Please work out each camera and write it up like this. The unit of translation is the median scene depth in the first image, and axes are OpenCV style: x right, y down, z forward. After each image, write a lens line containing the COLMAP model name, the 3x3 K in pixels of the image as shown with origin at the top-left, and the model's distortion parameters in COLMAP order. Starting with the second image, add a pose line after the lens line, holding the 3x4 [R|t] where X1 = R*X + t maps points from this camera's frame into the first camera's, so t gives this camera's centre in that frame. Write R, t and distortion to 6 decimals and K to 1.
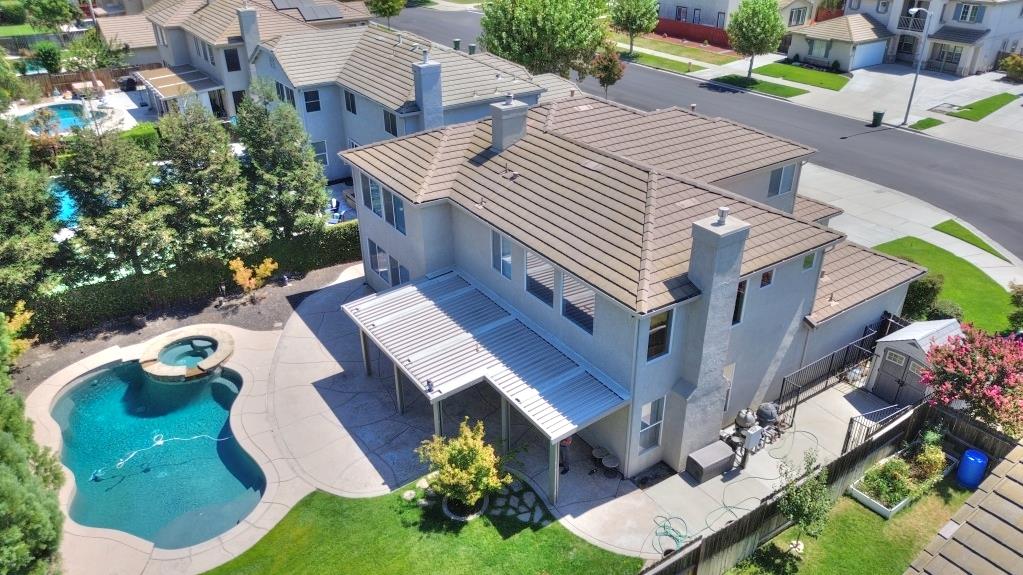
lens RADIAL K [[725.2, 0, 510.1], [0, 725.2, 284.5], [0, 0, 1]] dist [0.065508, -0.066730]
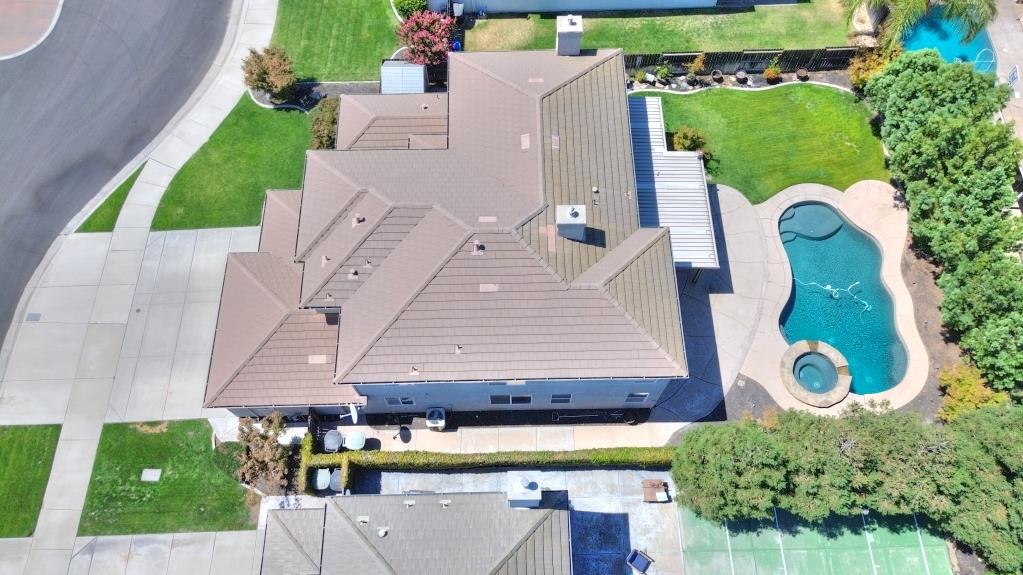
lens RADIAL K [[732.5, 0, 513.0], [0, 732.5, 284.0], [0, 0, 1]] dist [0.045895, -0.037305]
pose [[-0.839793, -0.488073, 0.237764, -0.238200], [0.267461, 0.009178, 0.963525, -1.327087], [-0.472453, 0.872754, 0.122833, 0.994405]]
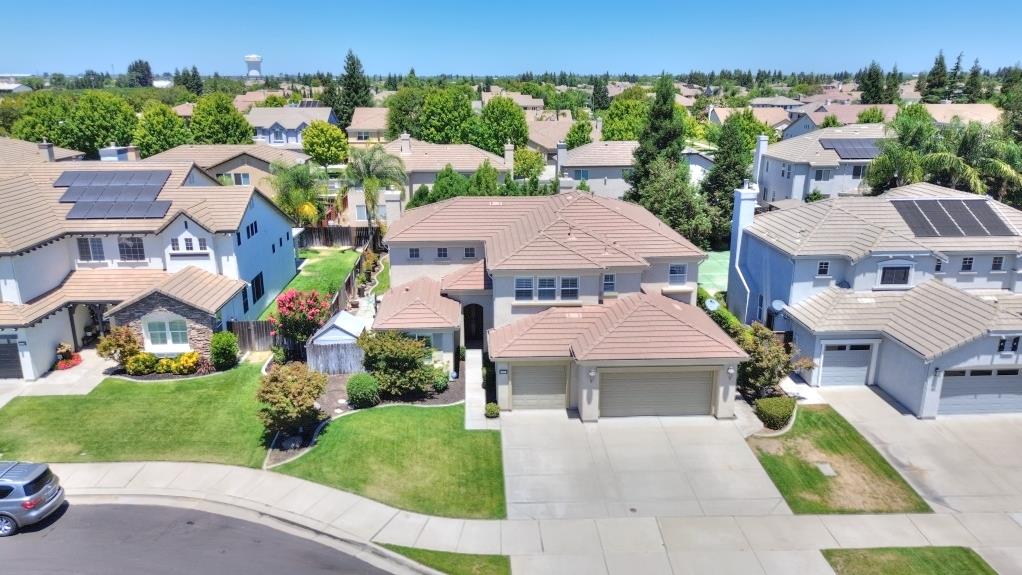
lens RADIAL K [[724.5, 0, 509.6], [0, 724.5, 284.5], [0, 0, 1]] dist [0.065508, -0.066730]
pose [[-0.513344, 0.244511, -0.822613, 1.505369], [-0.401307, 0.778896, 0.481948, -0.813025], [0.758571, 0.577526, -0.301717, 1.545176]]
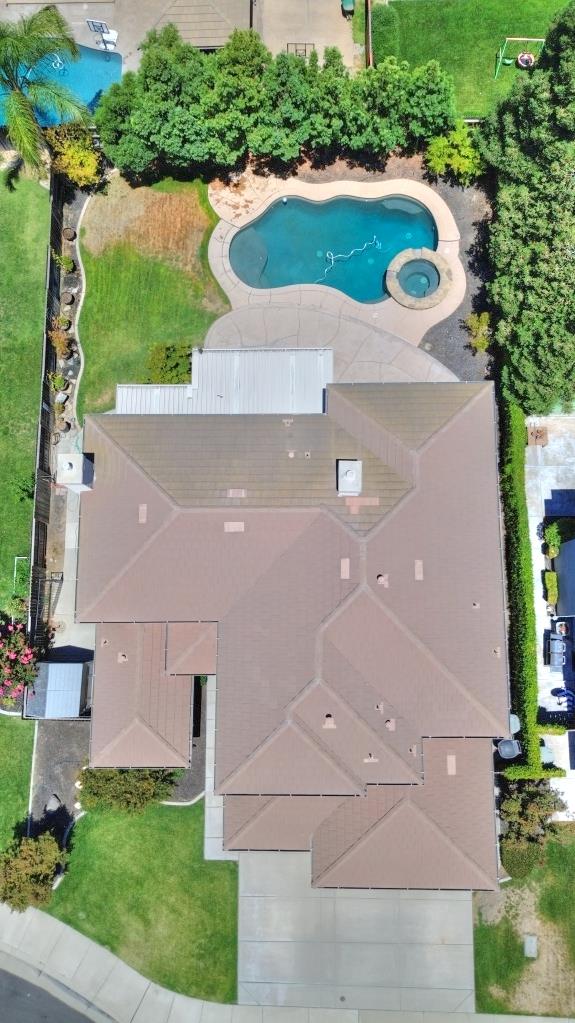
lens RADIAL K [[732.5, 0, 284.0], [0, 732.5, 510.8], [0, 0, 1]] dist [0.045895, -0.037305]
pose [[-0.559359, 0.821355, -0.111768, 0.204074], [-0.361098, -0.120074, 0.924765, -1.155692], [0.746140, 0.557635, 0.363754, 0.587294]]
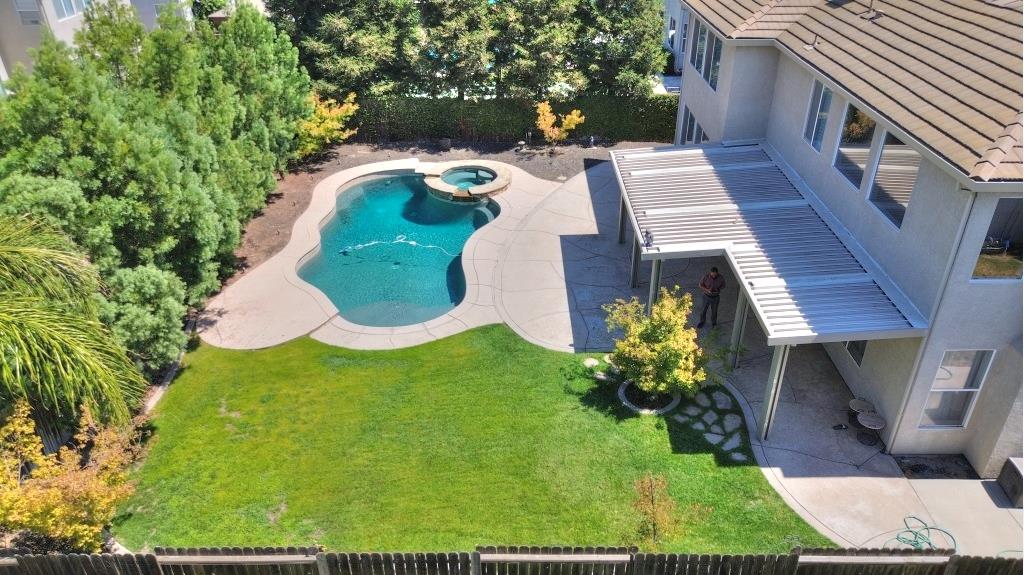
lens RADIAL K [[725.9, 0, 510.6], [0, 725.9, 284.5], [0, 0, 1]] dist [0.065508, -0.066730]
pose [[0.828136, 0.286287, -0.481903, 0.123273], [-0.263729, 0.957633, 0.115696, 0.105874], [0.494609, 0.031279, 0.868553, 0.193415]]
